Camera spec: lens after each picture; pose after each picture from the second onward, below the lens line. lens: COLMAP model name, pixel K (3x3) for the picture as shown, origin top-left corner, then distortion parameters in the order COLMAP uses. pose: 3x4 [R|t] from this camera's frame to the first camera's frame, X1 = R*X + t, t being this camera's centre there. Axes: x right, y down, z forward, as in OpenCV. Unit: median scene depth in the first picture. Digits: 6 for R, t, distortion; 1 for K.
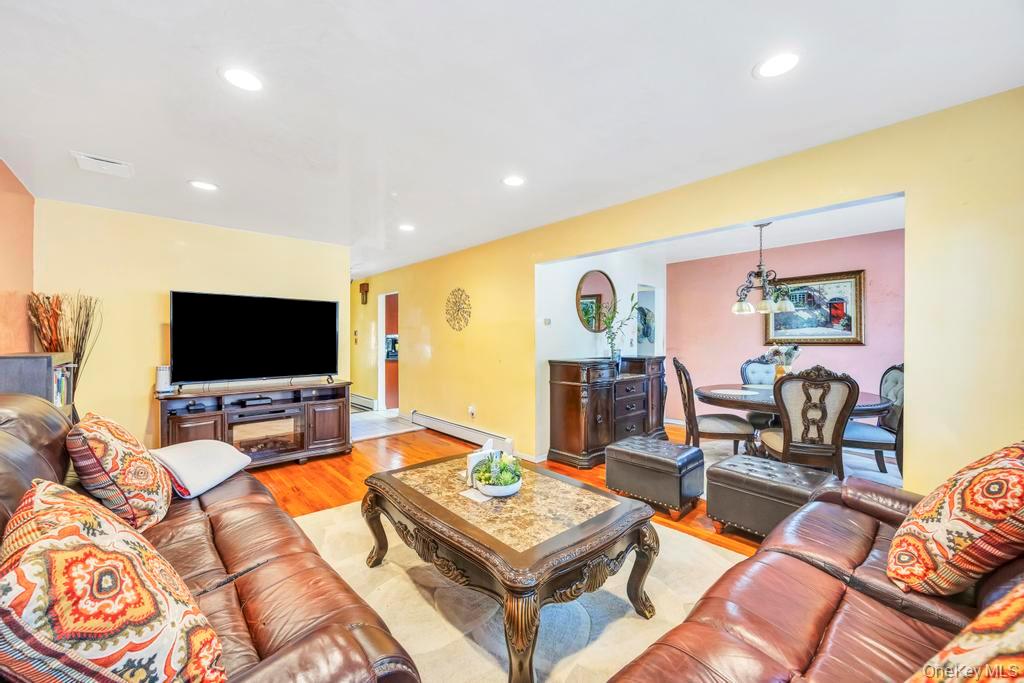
lens RADIAL K [[393.4, 0, 513.8], [0, 393.4, 342.7], [0, 0, 1]] dist [-0.001527, -0.000060]
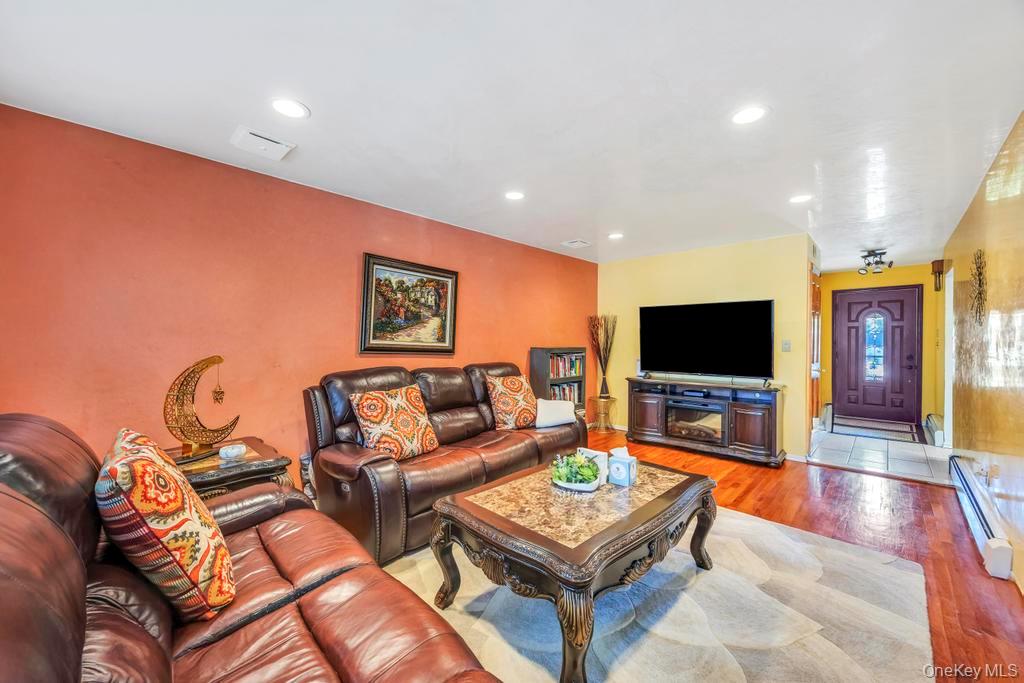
lens RADIAL K [[393.4, 0, 513.8], [0, 393.4, 342.7], [0, 0, 1]] dist [-0.001527, -0.000060]
pose [[0.056346, 0.003860, -0.998404, 0.569292], [-0.011190, 0.999932, 0.003235, 0.000398], [0.998349, 0.010990, 0.056385, 0.456829]]
